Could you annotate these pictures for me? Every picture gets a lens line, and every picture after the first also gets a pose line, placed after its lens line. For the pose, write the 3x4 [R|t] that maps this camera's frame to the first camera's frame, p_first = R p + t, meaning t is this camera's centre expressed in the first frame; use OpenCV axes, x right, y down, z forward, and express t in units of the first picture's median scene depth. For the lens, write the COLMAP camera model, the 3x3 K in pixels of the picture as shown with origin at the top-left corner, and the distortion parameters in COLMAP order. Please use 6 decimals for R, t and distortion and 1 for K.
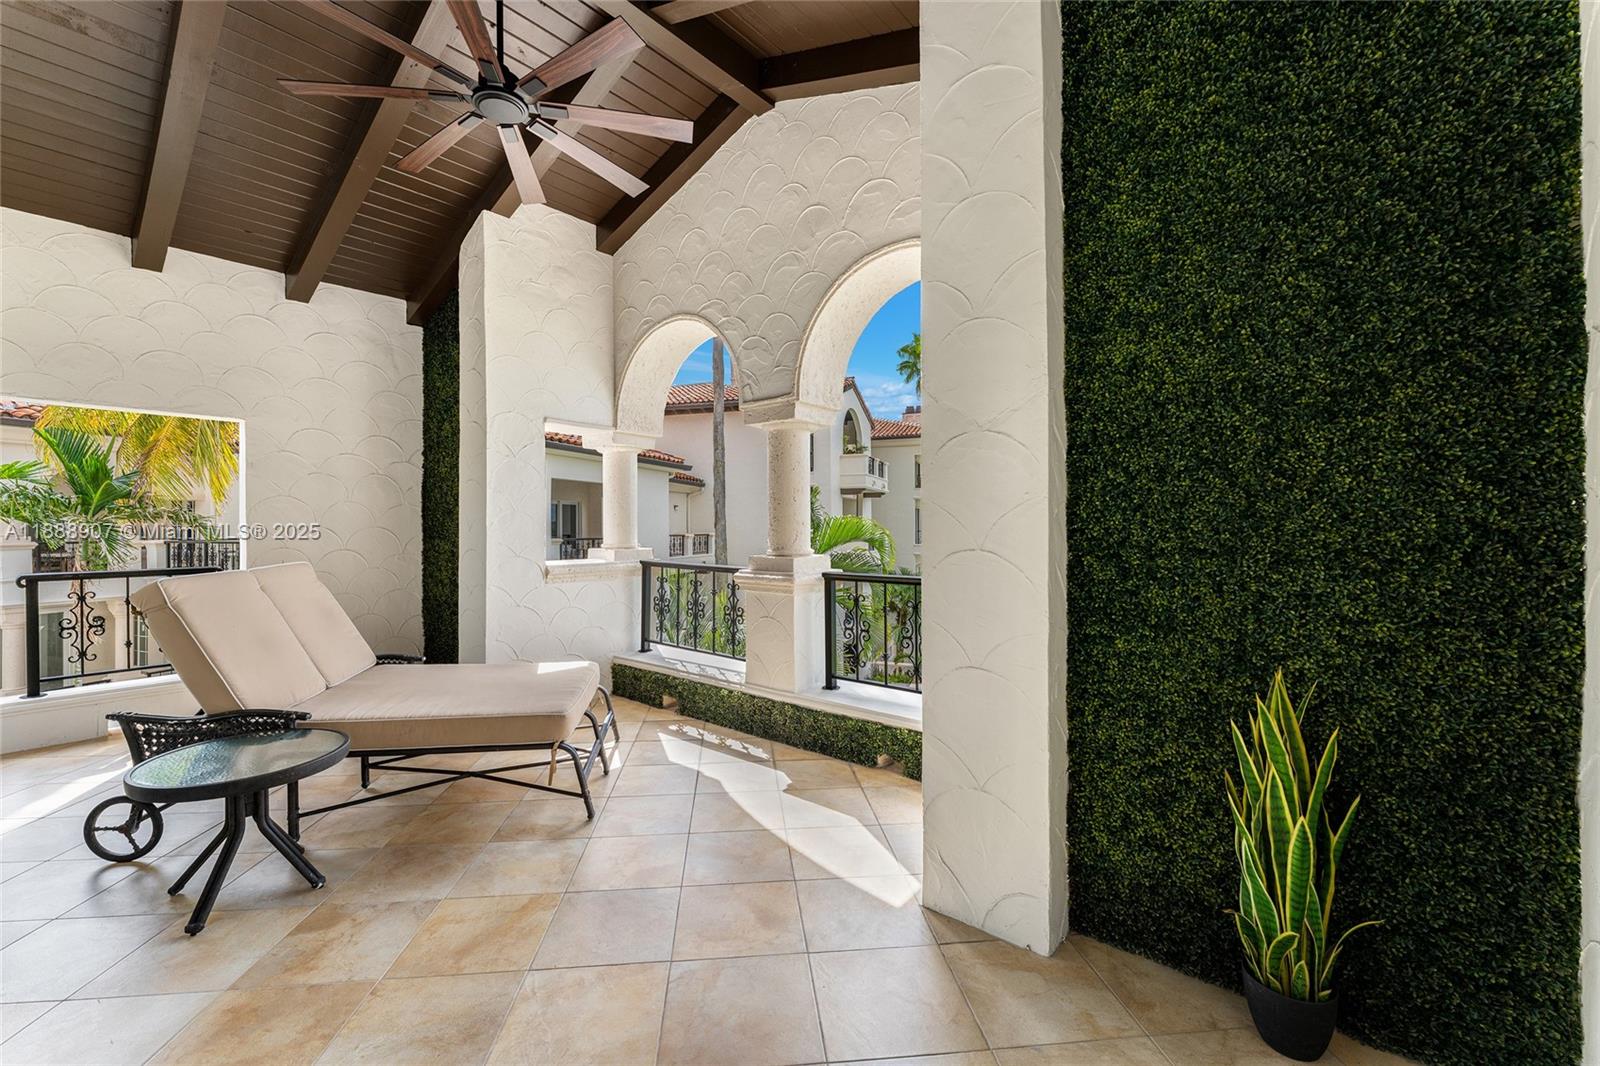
lens RADIAL K [[659.4, 0, 802.1], [0, 659.4, 530.1], [0, 0, 1]] dist [-0.000037, -0.000010]
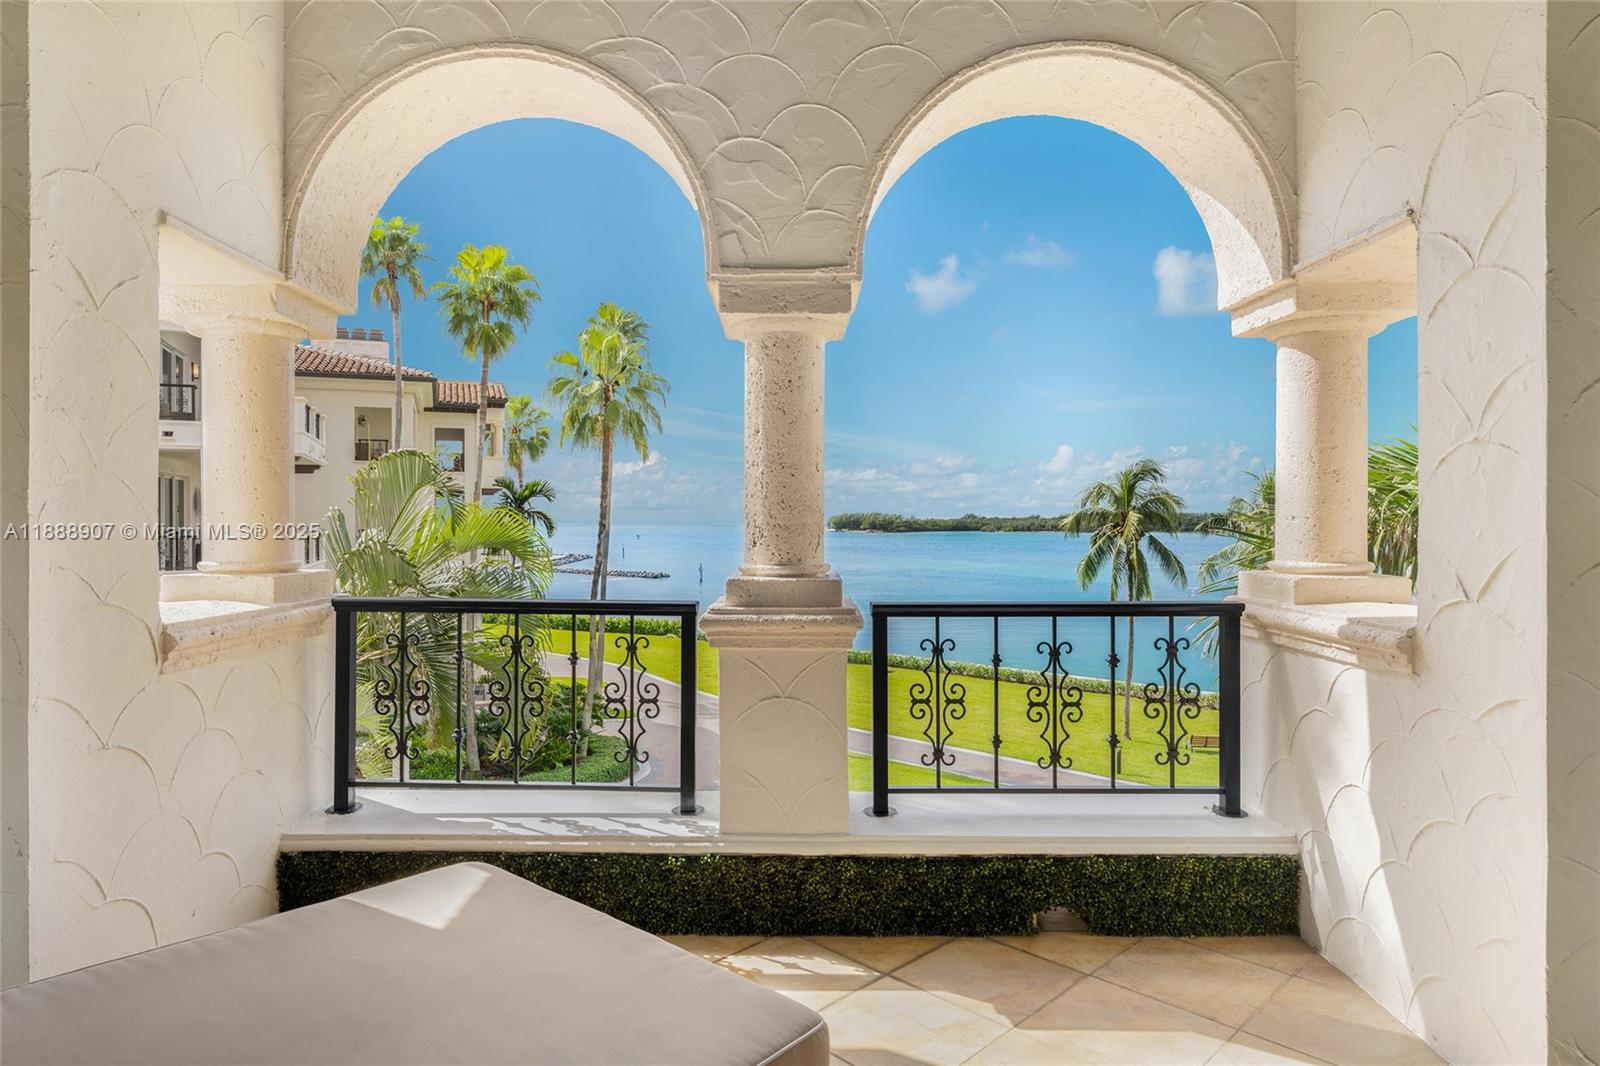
lens RADIAL K [[954.9, 0, 797.5], [0, 954.9, 530.9], [0, 0, 1]] dist [-0.005516, 0.000159]
pose [[0.769430, -0.005317, 0.638709, -0.496160], [-0.001433, 0.999948, 0.010050, -0.003854], [-0.638729, -0.008648, 0.769383, 0.411762]]
